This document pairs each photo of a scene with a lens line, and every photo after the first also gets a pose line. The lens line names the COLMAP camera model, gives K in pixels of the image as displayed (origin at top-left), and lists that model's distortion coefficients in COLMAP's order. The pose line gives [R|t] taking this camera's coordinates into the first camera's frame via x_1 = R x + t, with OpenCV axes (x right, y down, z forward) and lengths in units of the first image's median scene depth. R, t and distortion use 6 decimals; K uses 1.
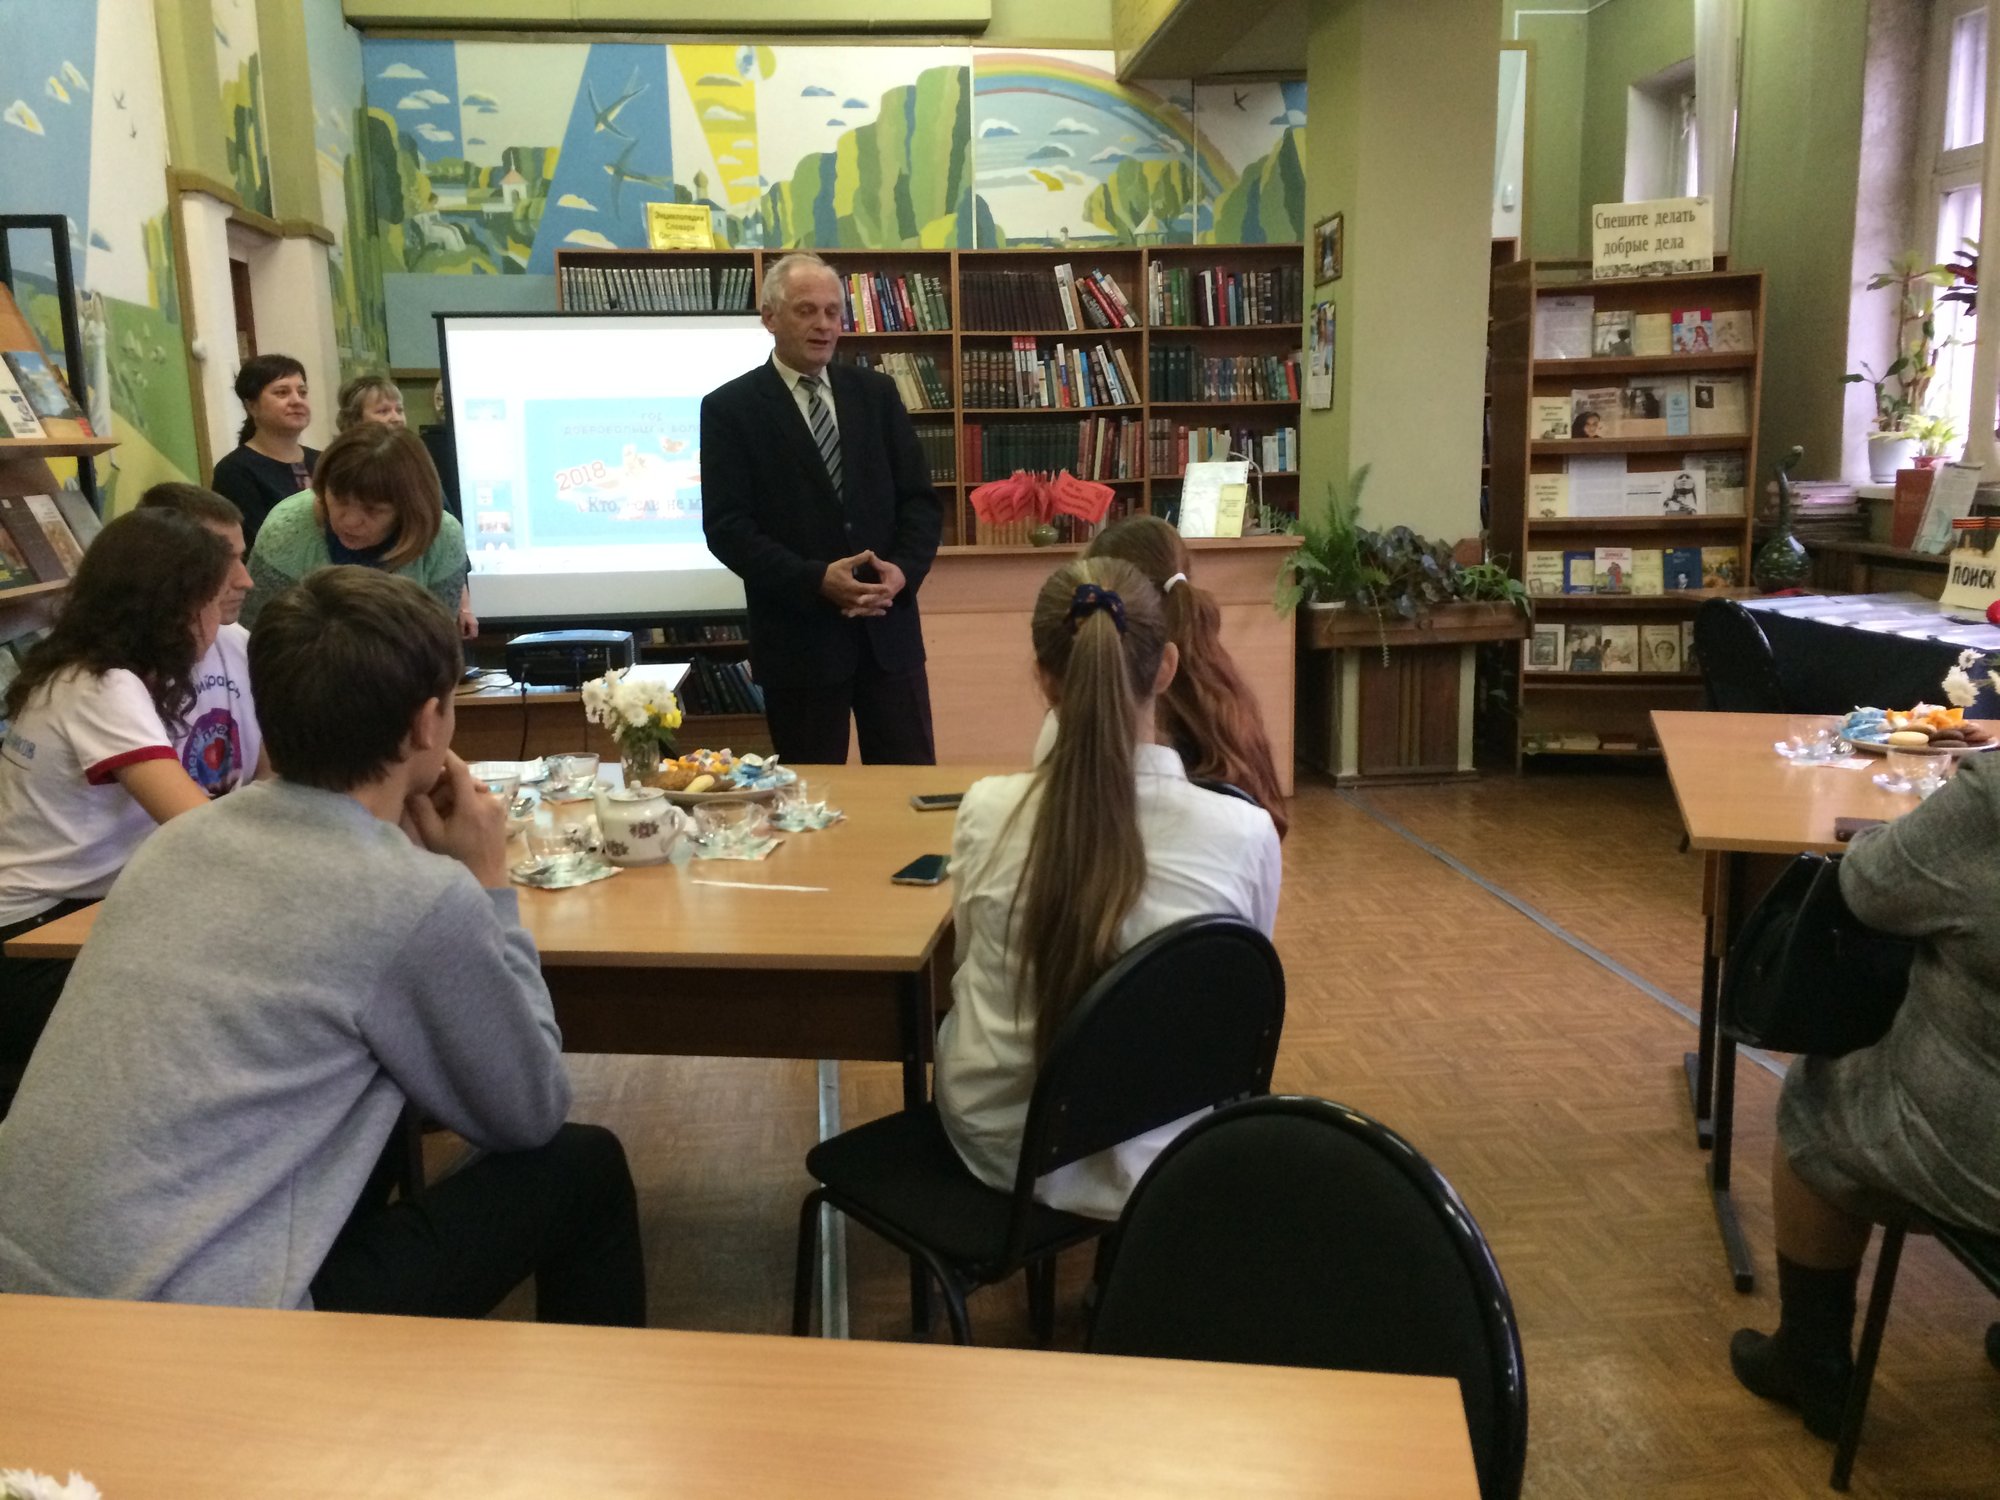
lens RADIAL K [[1680.8, 0, 1000.0], [0, 1680.8, 750.0], [0, 0, 1]] dist [0.078264, -0.096370]
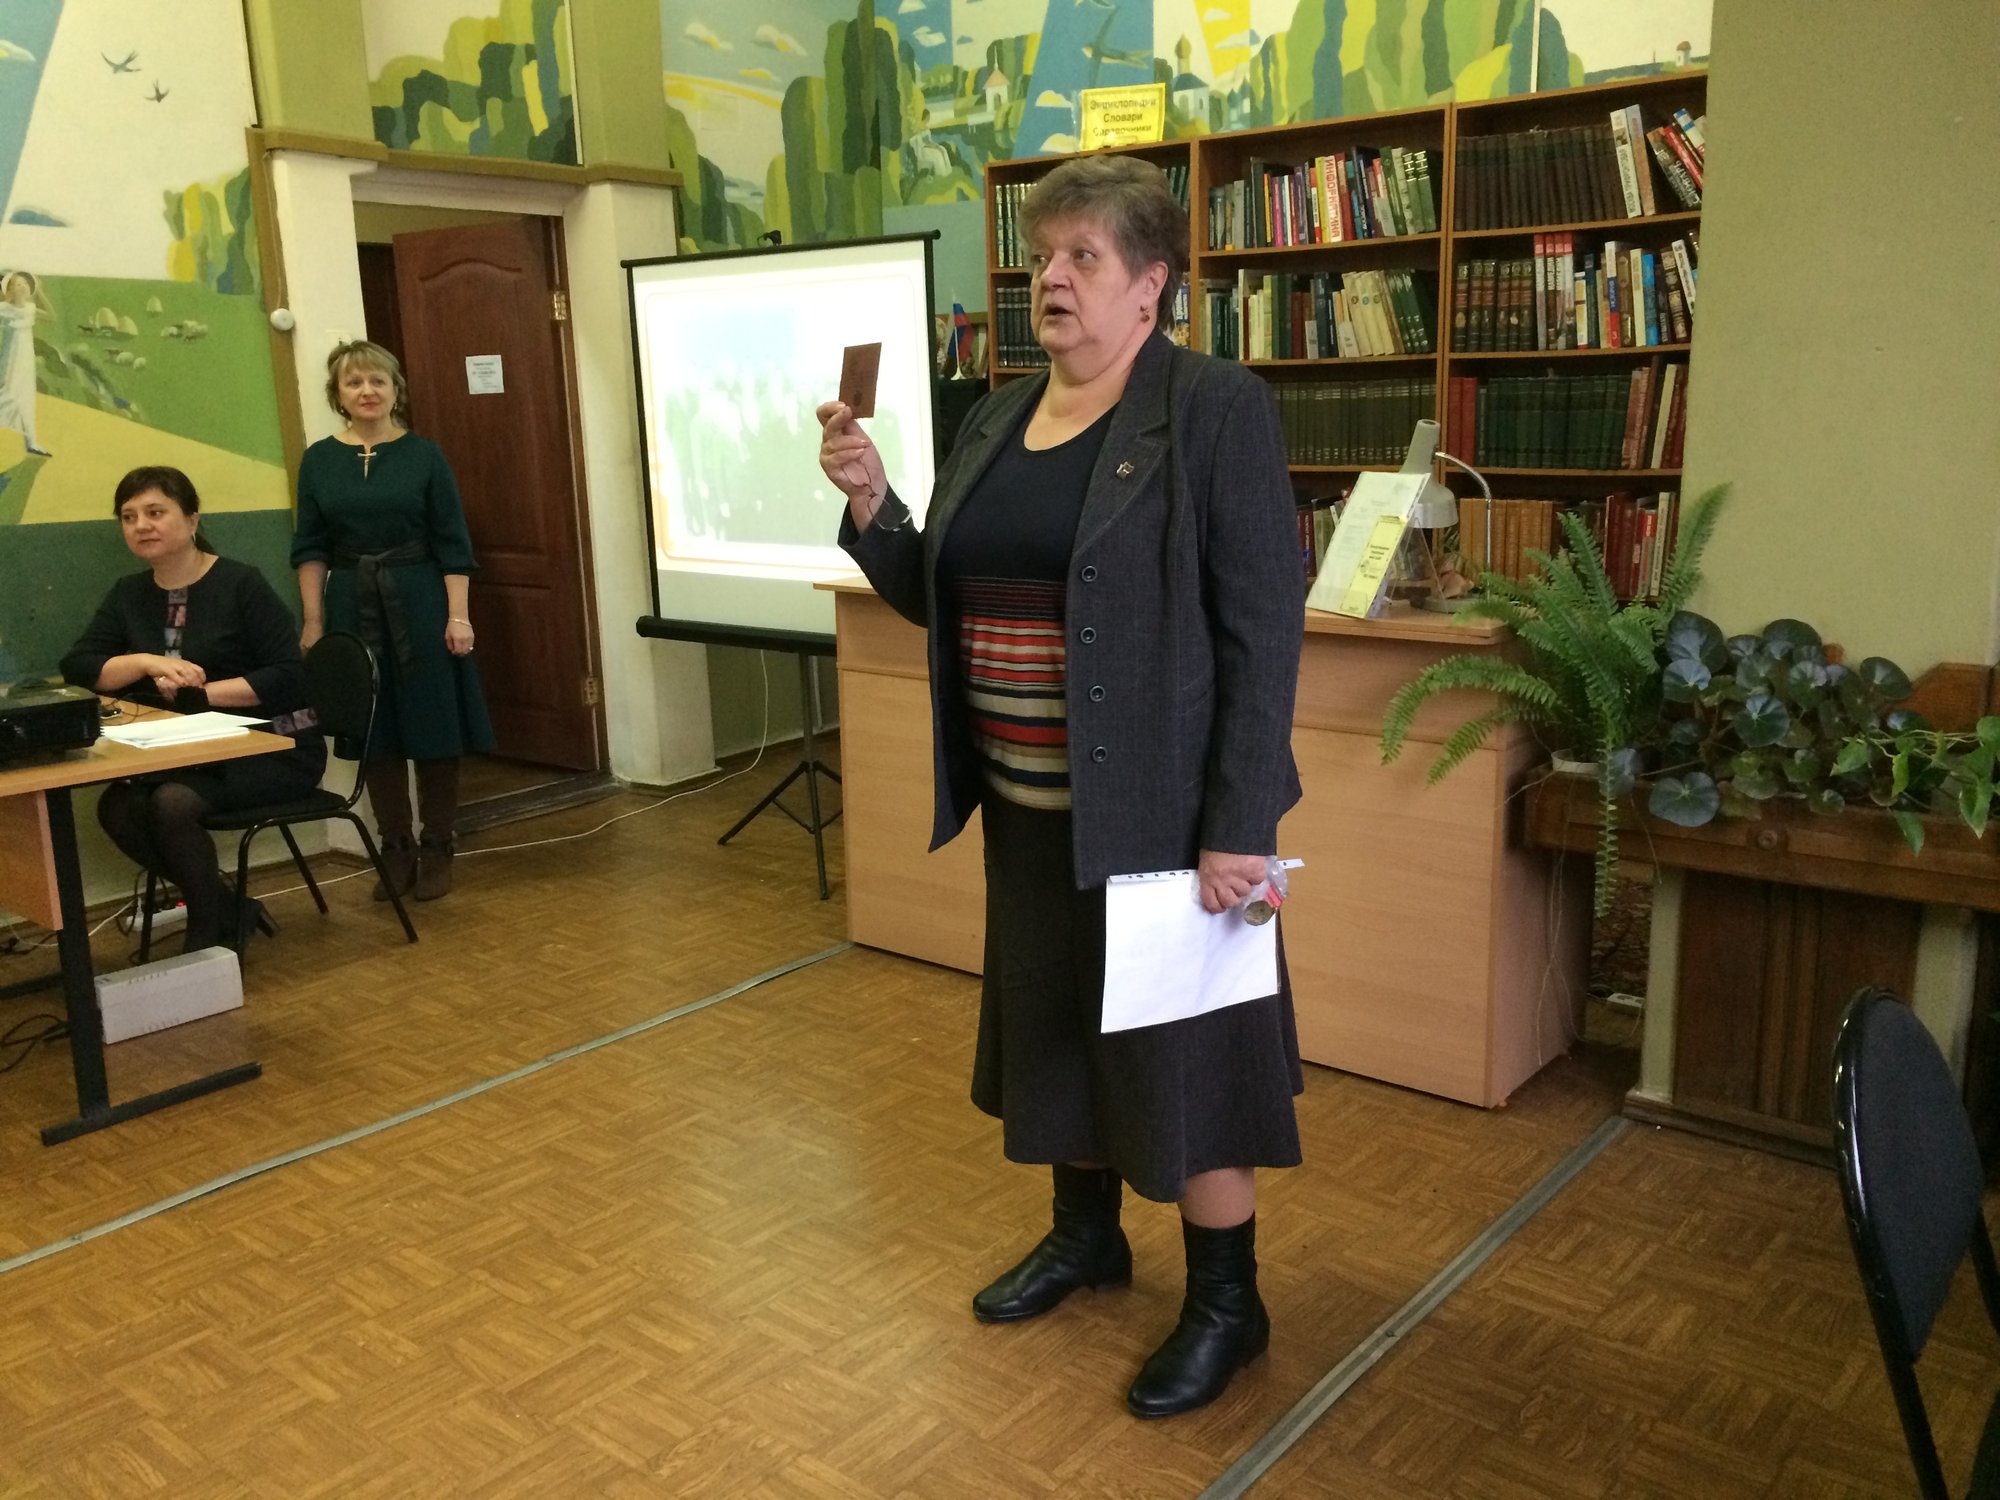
lens RADIAL K [[1687.8, 0, 1005.7], [0, 1687.8, 750.7], [0, 0, 1]] dist [0.083558, -0.099519]
pose [[0.700451, 0.153843, -0.696923, 0.345456], [-0.118158, 0.988013, 0.099344, -0.096902], [0.703852, 0.012761, 0.710232, 0.419634]]
